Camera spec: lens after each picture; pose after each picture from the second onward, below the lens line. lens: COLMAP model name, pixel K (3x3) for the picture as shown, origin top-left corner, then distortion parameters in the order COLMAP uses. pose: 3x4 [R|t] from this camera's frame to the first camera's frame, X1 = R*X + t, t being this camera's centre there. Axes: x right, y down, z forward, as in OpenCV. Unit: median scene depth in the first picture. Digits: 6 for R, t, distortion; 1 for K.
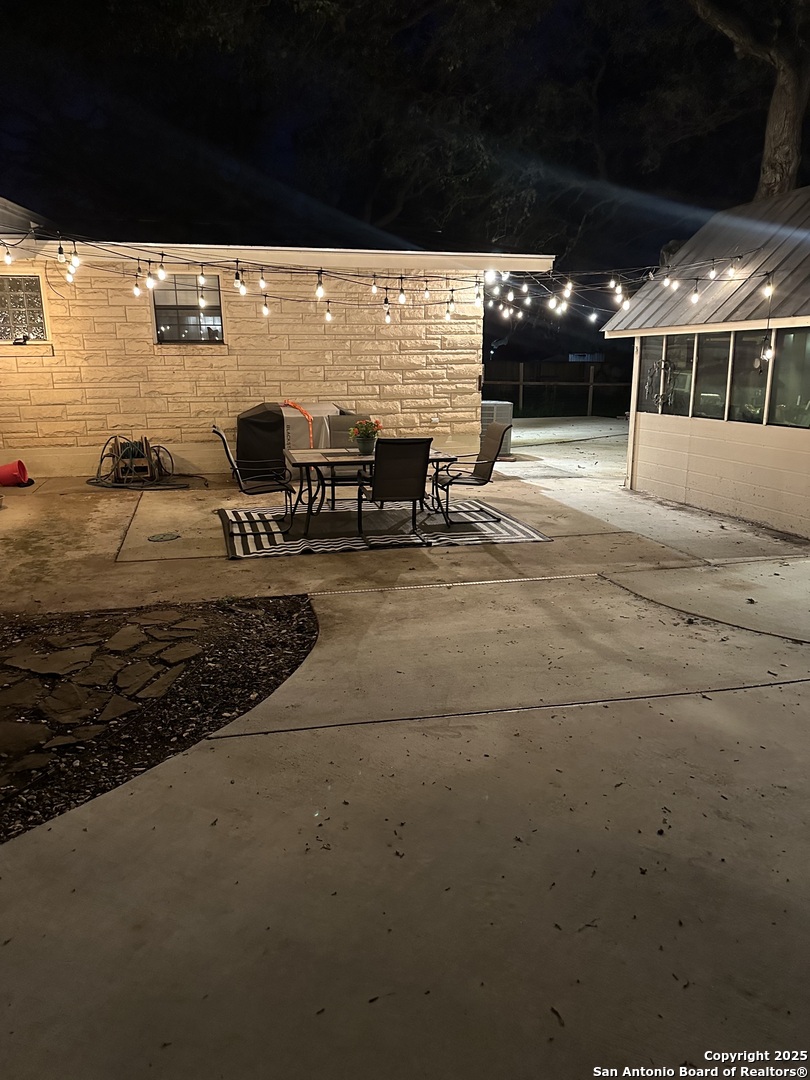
lens RADIAL K [[744.0, 0, 399.5], [0, 744.0, 544.2], [0, 0, 1]] dist [0.002542, -0.001766]
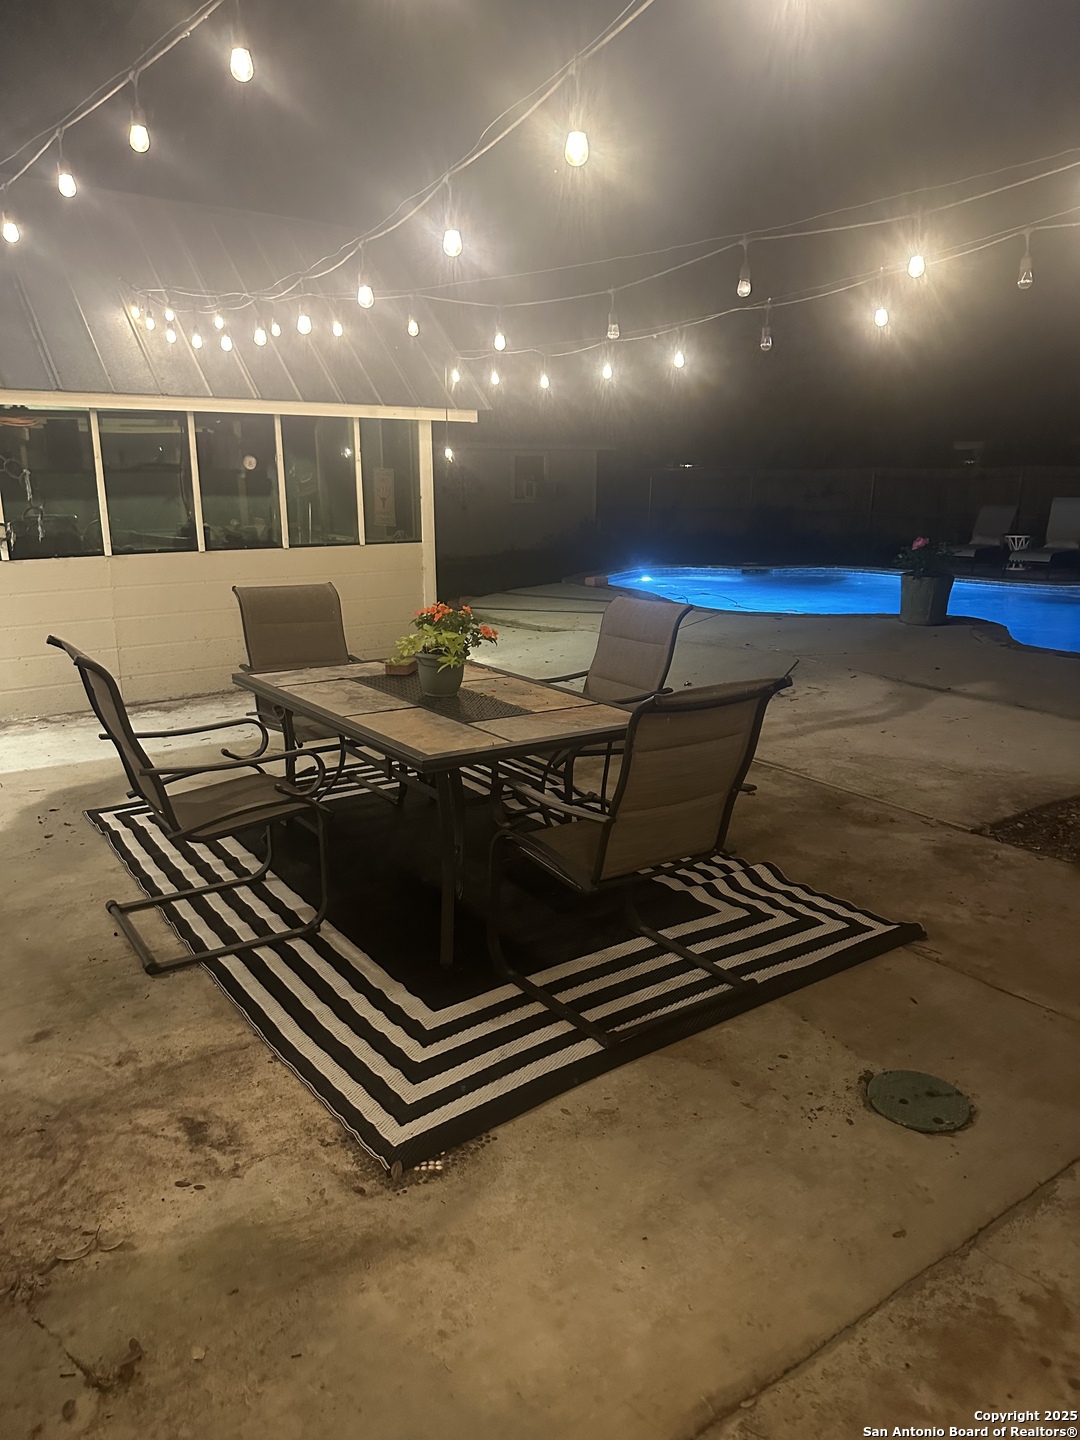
lens RADIAL K [[992.0, 0, 532.3], [0, 992.0, 713.4], [0, 0, 1]] dist [0.002542, -0.001766]
pose [[-0.356741, -0.220974, 0.907693, -0.560500], [0.214225, 0.926381, 0.309718, -0.276968], [-0.909309, 0.304939, -0.283140, 1.188997]]
